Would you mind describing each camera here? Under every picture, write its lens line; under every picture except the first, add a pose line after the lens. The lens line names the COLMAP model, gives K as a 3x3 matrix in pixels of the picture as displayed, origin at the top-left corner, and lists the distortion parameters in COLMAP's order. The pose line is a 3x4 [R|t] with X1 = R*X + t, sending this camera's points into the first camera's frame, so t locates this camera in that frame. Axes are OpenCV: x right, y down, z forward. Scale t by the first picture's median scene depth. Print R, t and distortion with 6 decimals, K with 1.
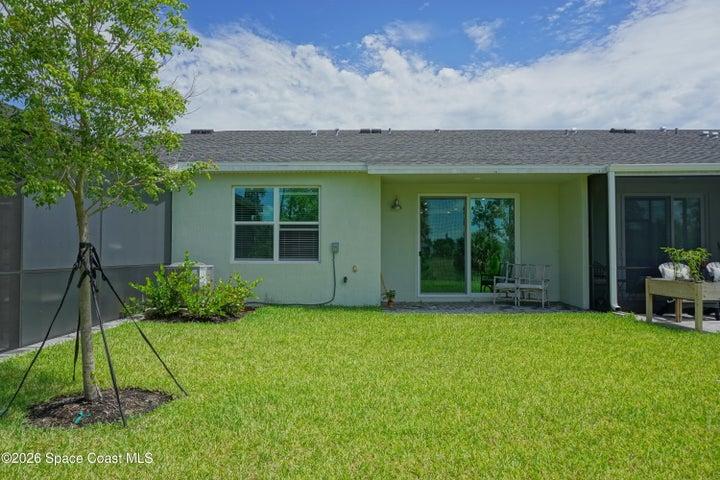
lens RADIAL K [[481.3, 0, 354.2], [0, 481.3, 249.9], [0, 0, 1]] dist [-0.029120, 0.003255]
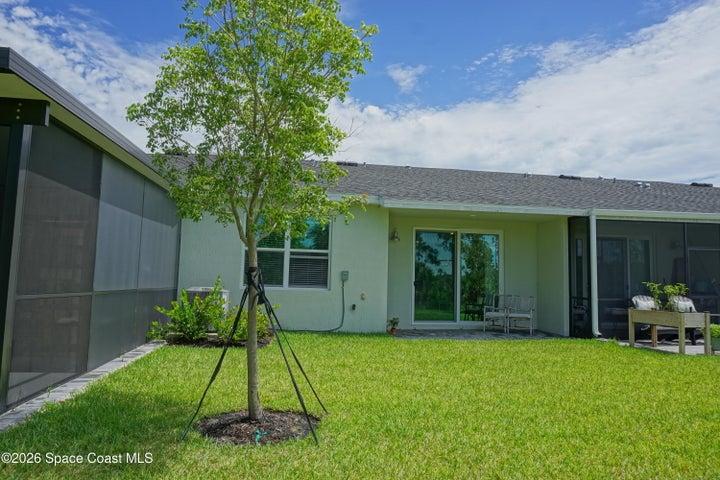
lens RADIAL K [[480.4, 0, 356.6], [0, 480.4, 240.9], [0, 0, 1]] dist [-0.046716, 0.037078]
pose [[0.985162, 0.037304, 0.167527, -0.166450], [-0.023853, 0.996380, -0.081599, 0.003737], [-0.169964, 0.076392, 0.982485, -0.022682]]
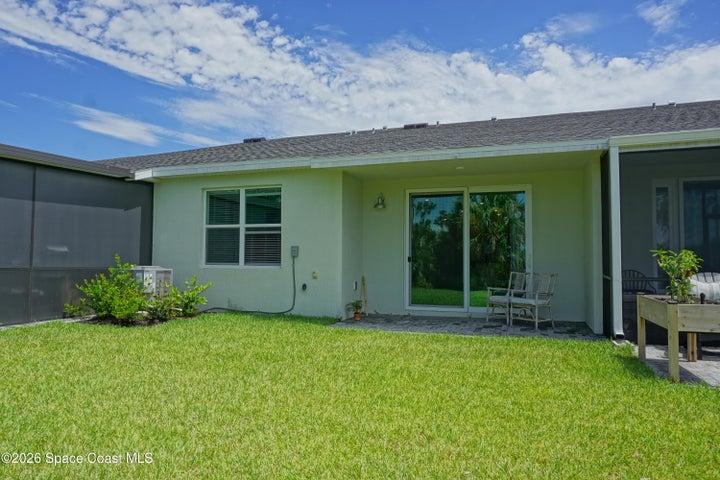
lens RADIAL K [[480.4, 0, 356.6], [0, 480.4, 240.9], [0, 0, 1]] dist [-0.046716, 0.037078]
pose [[0.946759, -0.007527, -0.321857, 0.319001], [-0.004331, 0.999339, -0.036108, 0.006535], [0.321915, 0.035579, 0.946100, 0.152409]]
